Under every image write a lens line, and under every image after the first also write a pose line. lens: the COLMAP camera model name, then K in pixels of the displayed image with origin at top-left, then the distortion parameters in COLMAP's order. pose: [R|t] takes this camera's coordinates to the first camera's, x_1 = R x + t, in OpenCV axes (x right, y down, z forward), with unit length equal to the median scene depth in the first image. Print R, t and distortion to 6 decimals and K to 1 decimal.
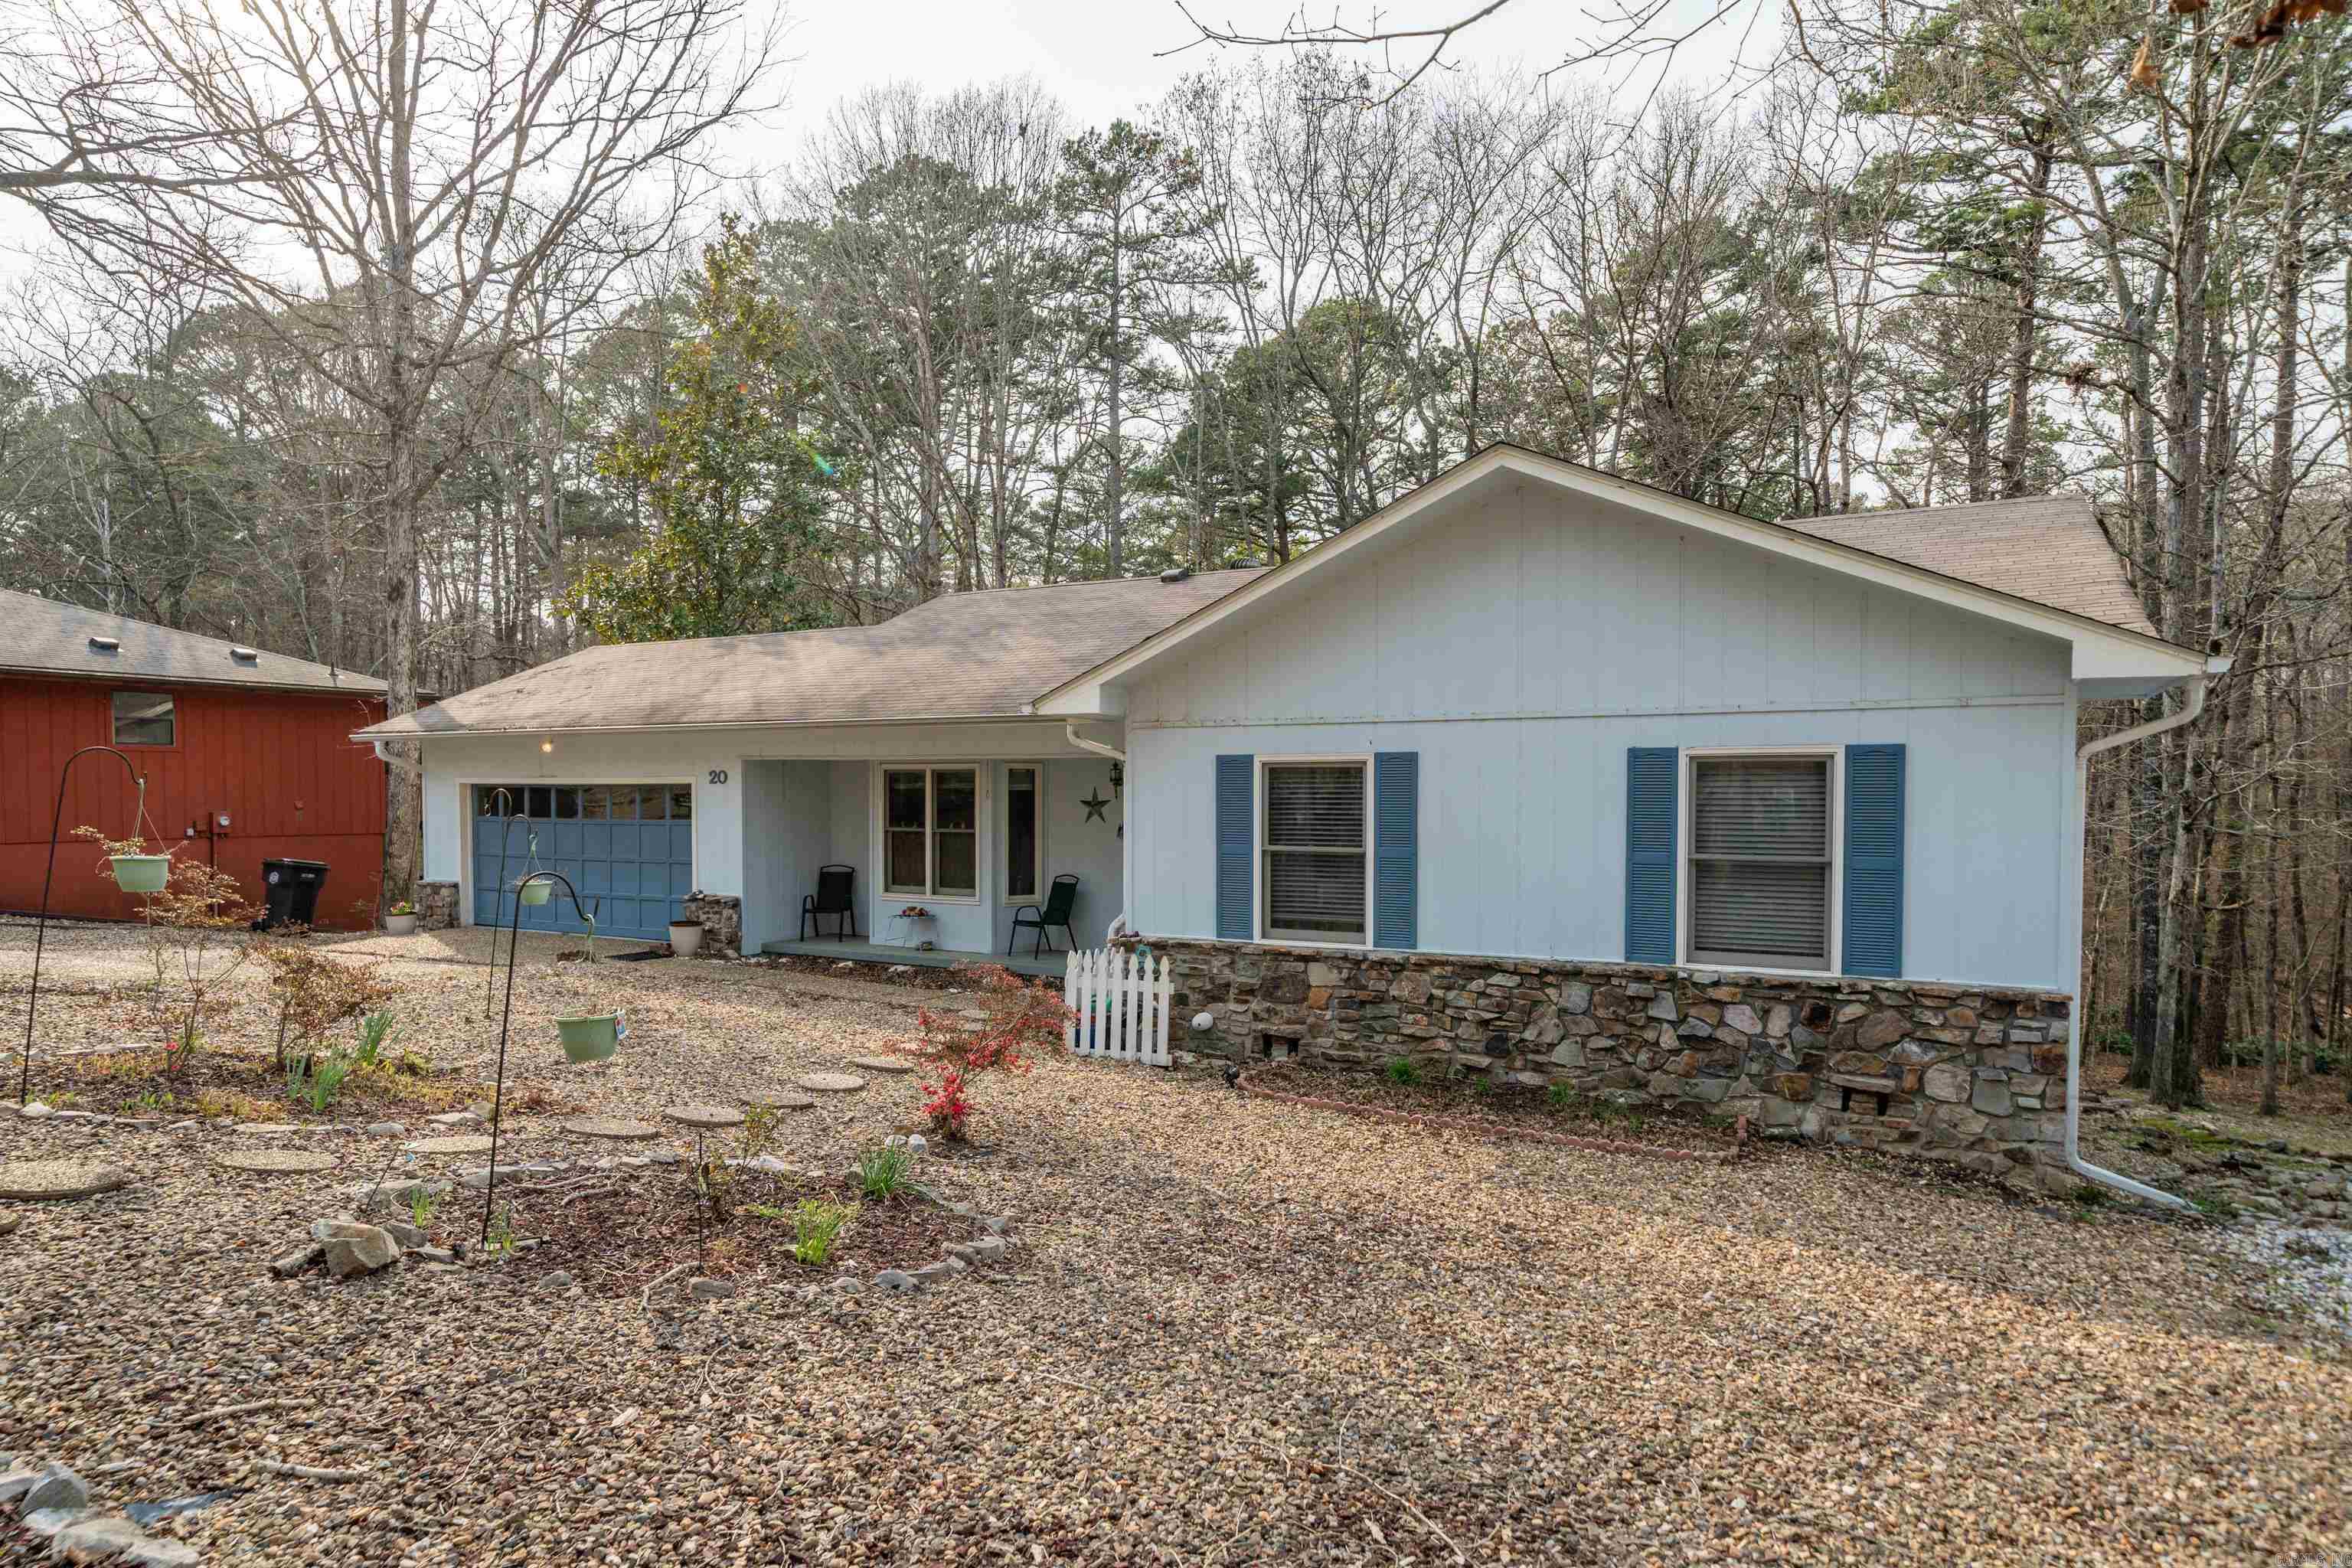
lens RADIAL K [[1305.2, 0, 1175.3], [0, 1305.2, 792.4], [0, 0, 1]] dist [-0.005688, -0.000211]
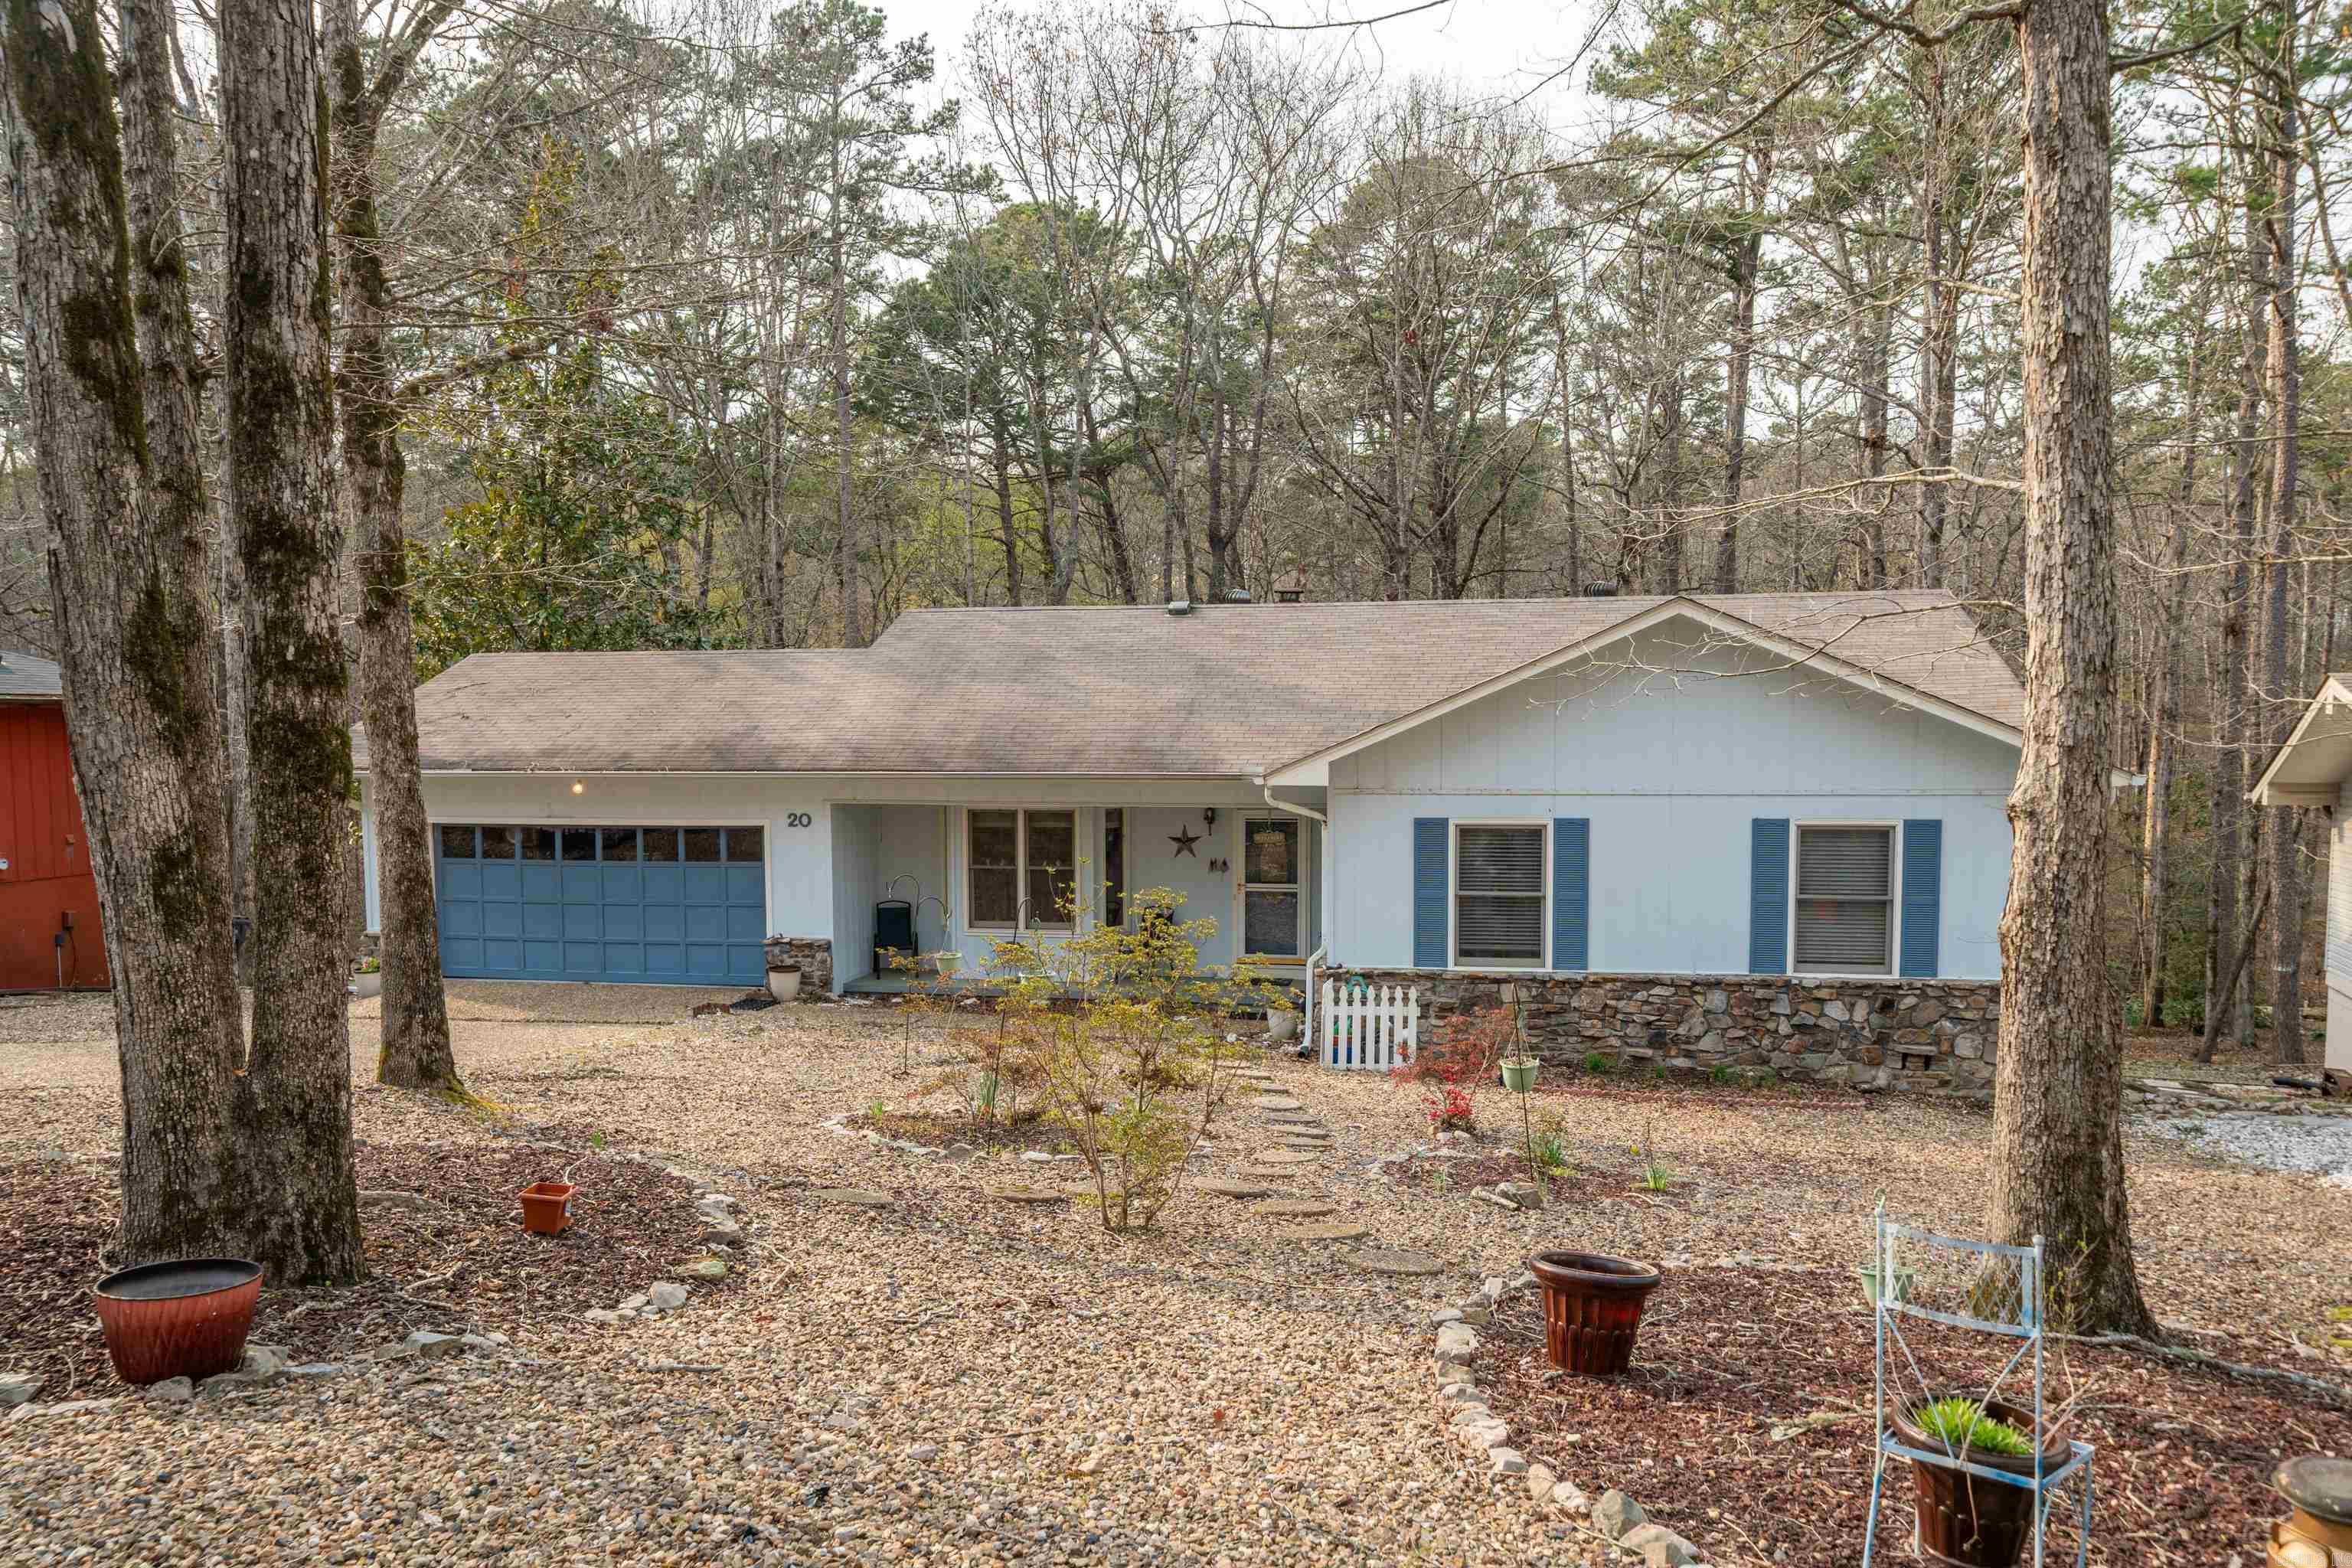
lens RADIAL K [[1608.8, 0, 1176.0], [0, 1608.8, 779.2], [0, 0, 1]] dist [-0.004659, -0.001646]
pose [[0.951463, -0.017147, 0.307287, -0.687367], [0.006795, 0.999374, 0.034725, -0.126753], [-0.307690, -0.030952, 0.950983, -0.386319]]
